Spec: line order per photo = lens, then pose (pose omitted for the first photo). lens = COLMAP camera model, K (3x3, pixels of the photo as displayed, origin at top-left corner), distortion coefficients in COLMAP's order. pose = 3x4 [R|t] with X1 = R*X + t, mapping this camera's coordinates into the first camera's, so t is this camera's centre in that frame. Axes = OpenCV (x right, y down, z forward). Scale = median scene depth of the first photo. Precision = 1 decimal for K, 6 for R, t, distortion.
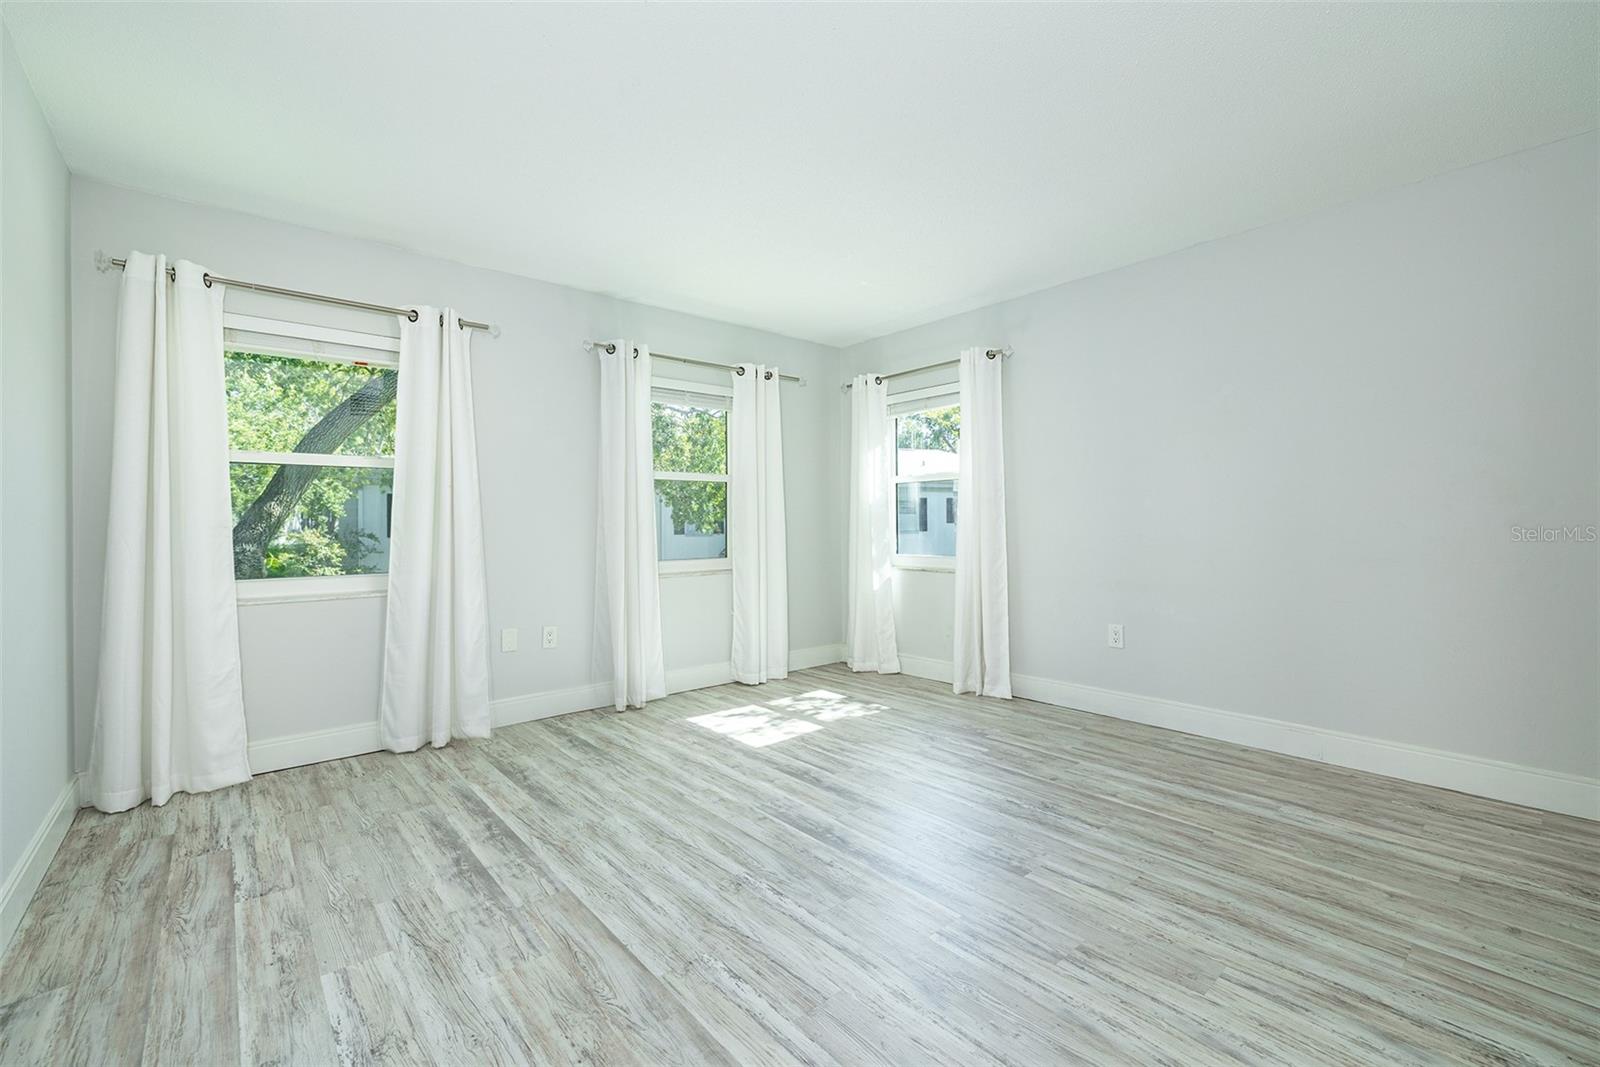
lens RADIAL K [[673.5, 0, 796.5], [0, 673.5, 521.2], [0, 0, 1]] dist [-0.000598, -0.000043]
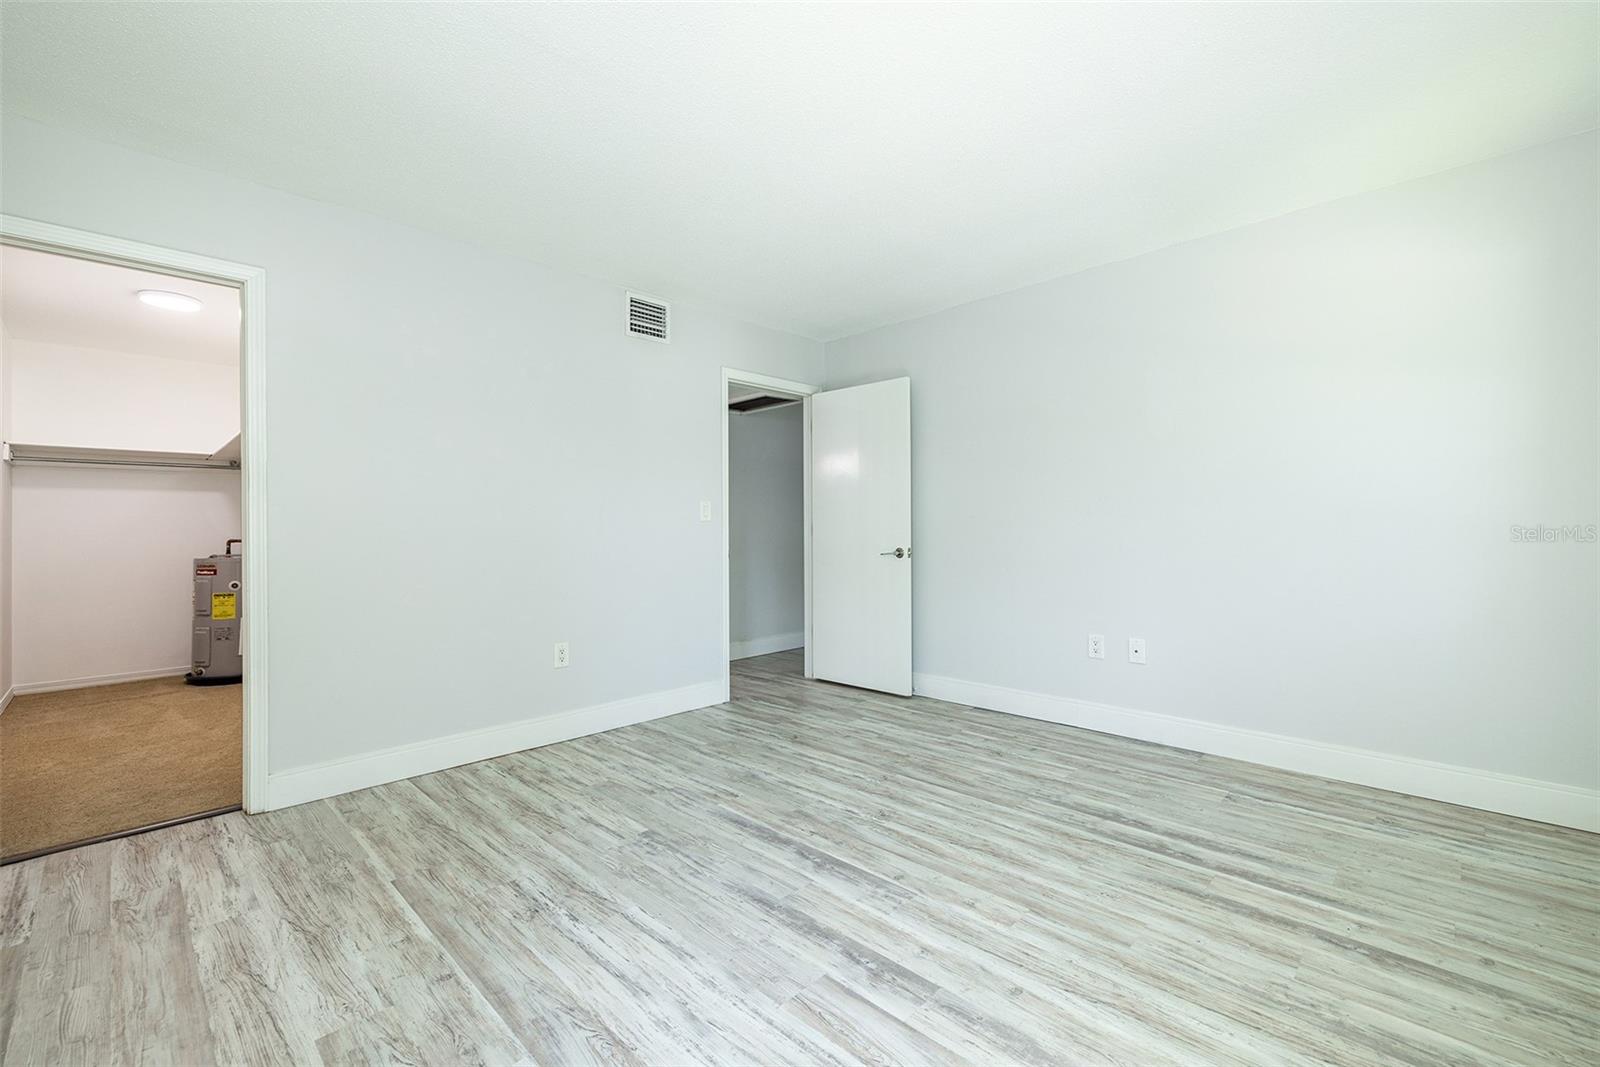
lens RADIAL K [[673.5, 0, 798.9], [0, 673.5, 530.1], [0, 0, 1]] dist [-0.000598, -0.000043]
pose [[-0.995804, 0.017573, -0.089807, 0.142145], [0.018069, 0.999826, -0.004717, 0.008098], [0.089709, -0.006320, -0.995948, 1.830238]]
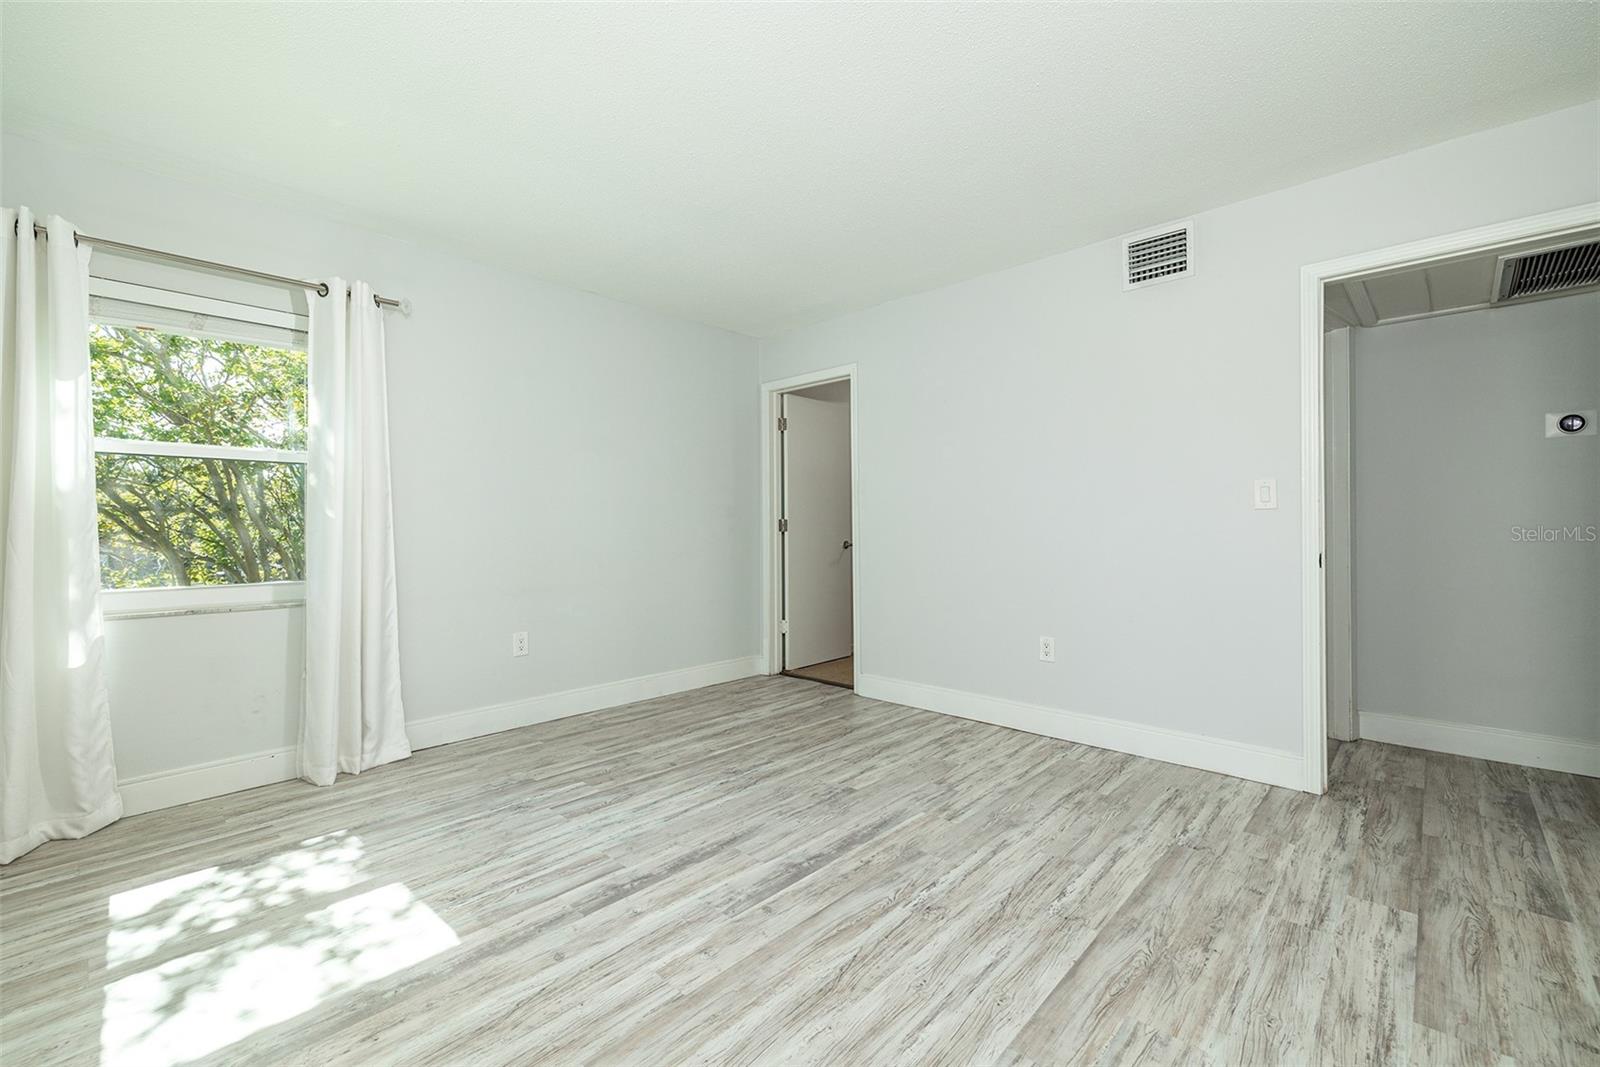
lens RADIAL K [[673.5, 0, 794.0], [0, 673.5, 529.5], [0, 0, 1]] dist [-0.000598, -0.000043]
pose [[-0.104852, 0.006416, 0.994467, -0.818153], [0.001043, 0.999979, -0.006342, 0.014214], [-0.994487, 0.000372, -0.104856, 1.048608]]
